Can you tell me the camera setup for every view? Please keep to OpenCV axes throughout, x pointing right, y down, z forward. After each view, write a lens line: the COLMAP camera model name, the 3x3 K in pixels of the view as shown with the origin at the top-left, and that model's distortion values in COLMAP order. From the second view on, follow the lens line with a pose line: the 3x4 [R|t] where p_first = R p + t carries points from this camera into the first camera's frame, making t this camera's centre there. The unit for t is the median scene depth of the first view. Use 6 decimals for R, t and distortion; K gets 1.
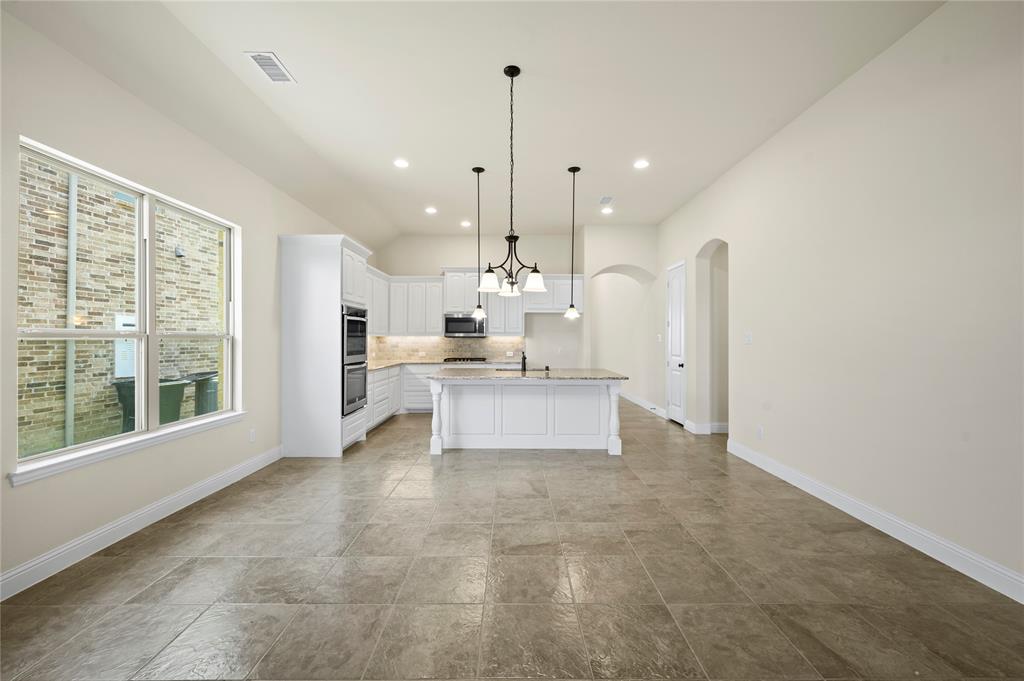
lens RADIAL K [[411.2, 0, 513.8], [0, 411.2, 337.5], [0, 0, 1]] dist [0.000751, 0.000082]
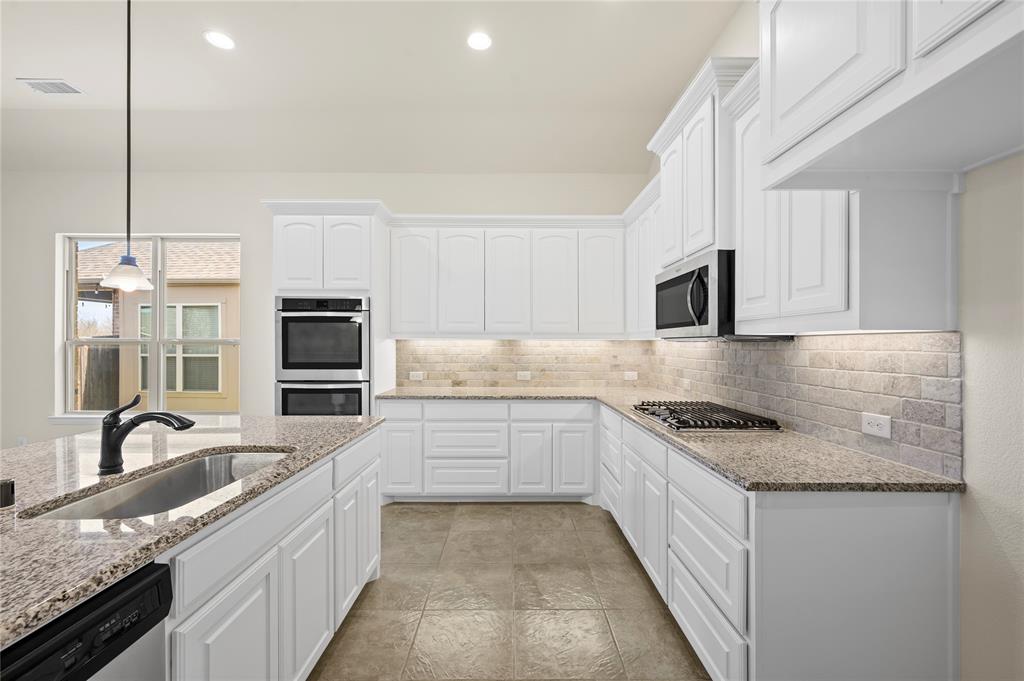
lens RADIAL K [[425.0, 0, 513.1], [0, 425.0, 347.6], [0, 0, 1]] dist [-0.001106, -0.000196]
pose [[0.001278, 0.007860, -0.999968, 0.313383], [0.002571, 0.999966, 0.007864, 0.003386], [0.999996, -0.002581, 0.001257, 1.373367]]
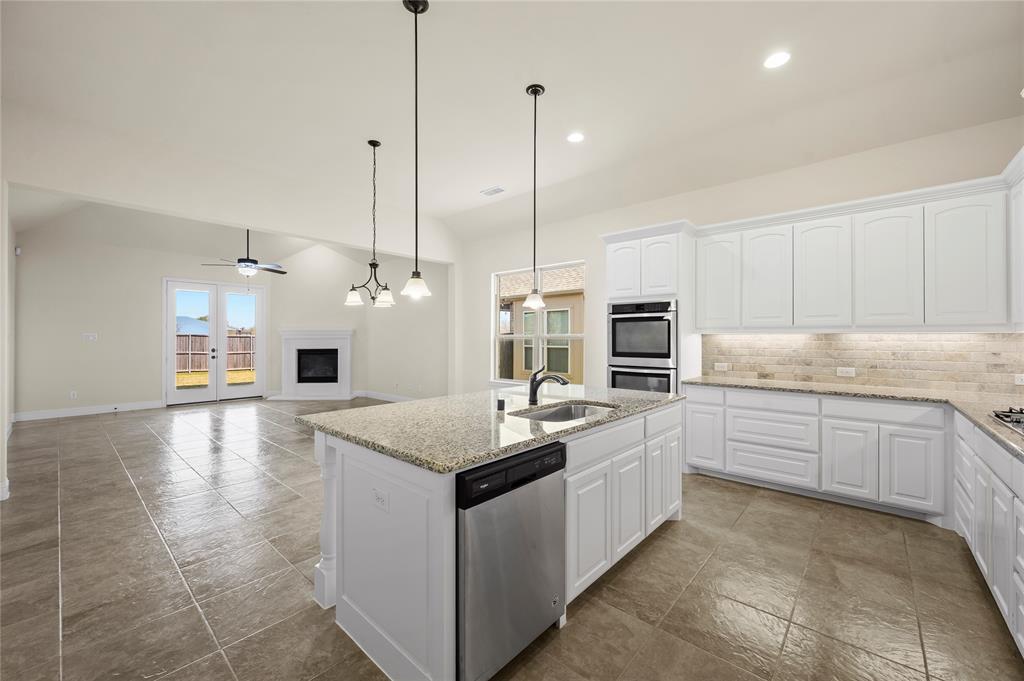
lens RADIAL K [[403.9, 0, 515.3], [0, 403.9, 336.7], [0, 0, 1]] dist [-0.001996, -0.000023]
pose [[-0.665218, -0.003237, -0.746643, 0.438469], [0.002622, 0.999974, -0.006671, 0.003934], [0.746645, -0.006395, -0.665192, 1.437115]]
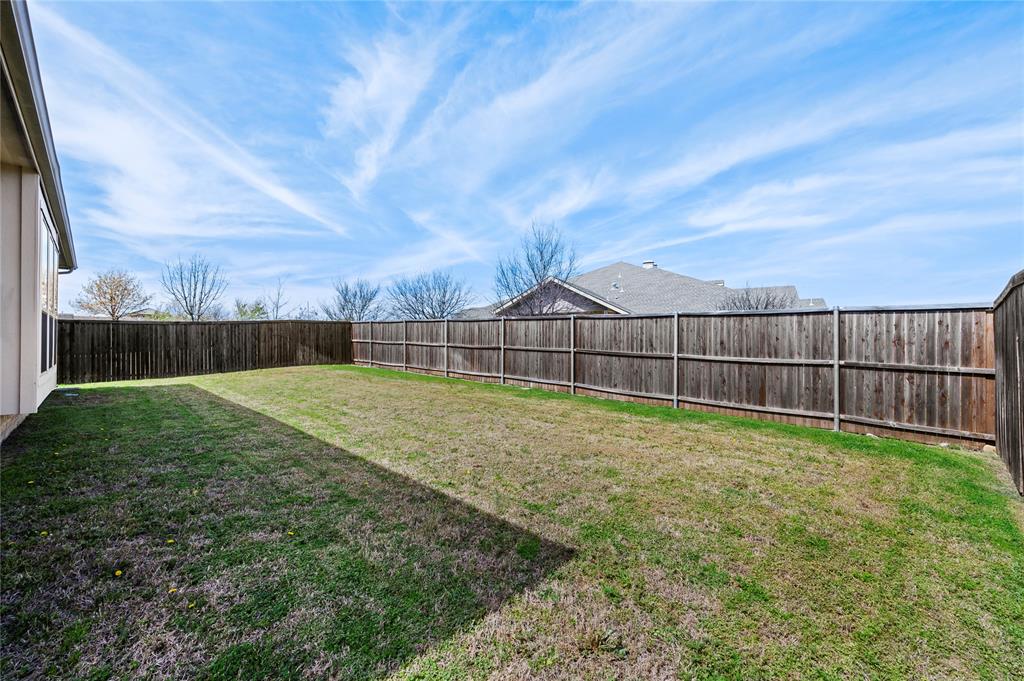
lens RADIAL K [[404.4, 0, 512.9], [0, 404.4, 341.1], [0, 0, 1]] dist [-0.000276, 0.000050]
pose [[-0.718120, 0.002055, 0.695916, -1.014358], [0.000034, 0.999996, -0.002918, 0.065525], [-0.695919, -0.002072, -0.718117, -1.767102]]
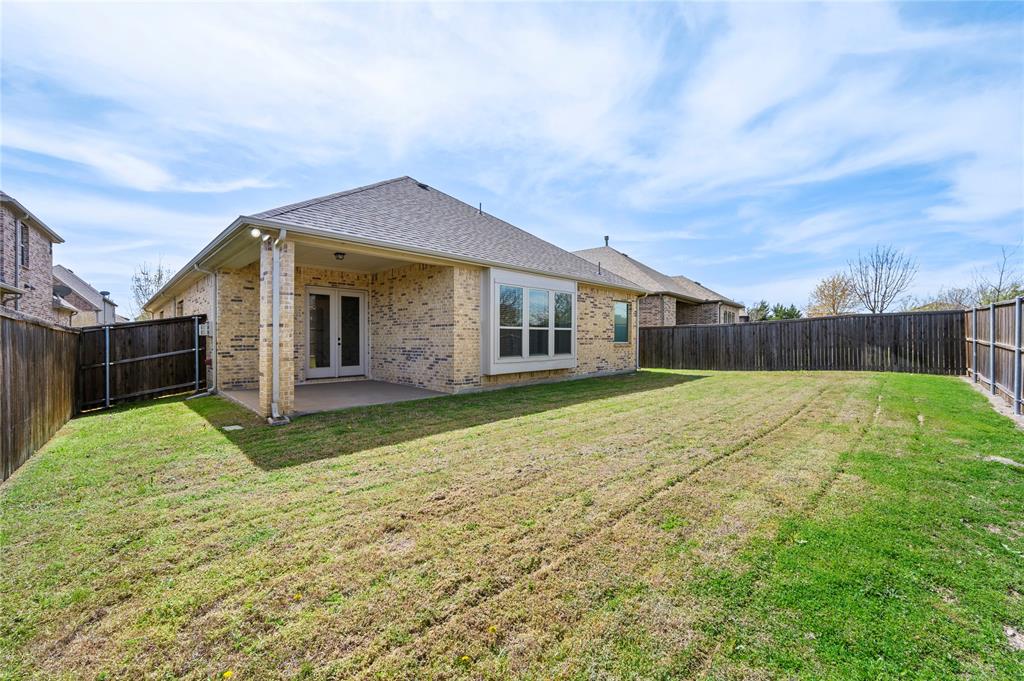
lens RADIAL K [[404.4, 0, 512.9], [0, 404.4, 341.1], [0, 0, 1]] dist [-0.000276, 0.000050]
pose [[0.704891, -0.003778, 0.709306, -0.959741], [0.000336, 0.999987, 0.004992, 0.049390], [-0.709316, -0.003281, 0.704883, -3.099111]]
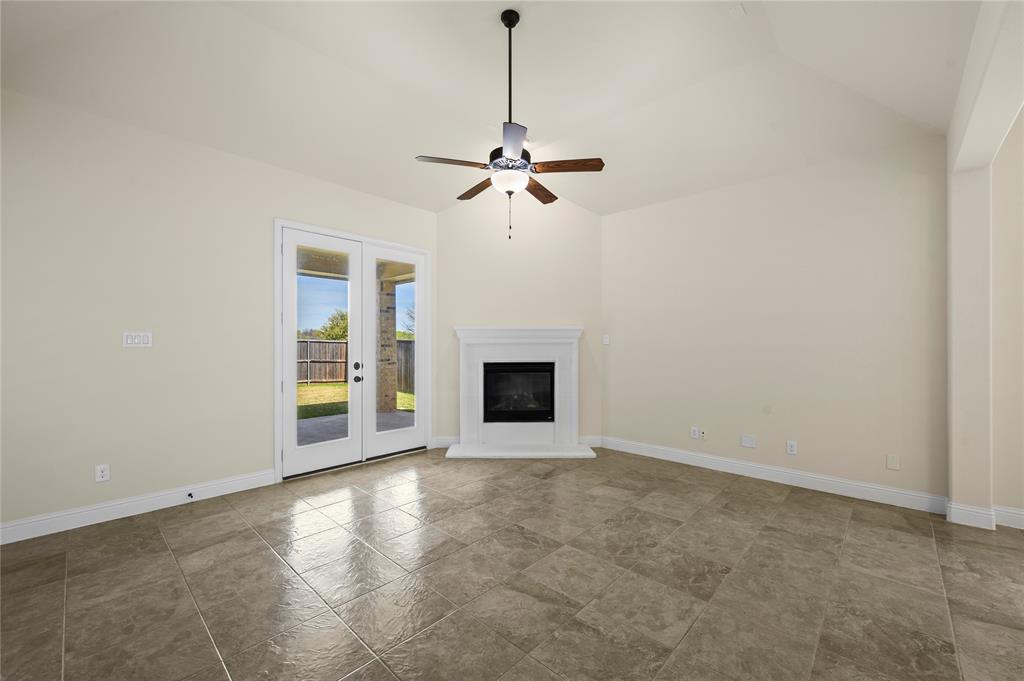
lens RADIAL K [[409.0, 0, 515.8], [0, 409.0, 343.9], [0, 0, 1]] dist [0.000150, -0.000005]
pose [[-0.684207, -0.002067, -0.729285, 0.436609], [0.000035, 0.999996, -0.002867, 0.000162], [0.729288, -0.001987, -0.684204, 0.200045]]
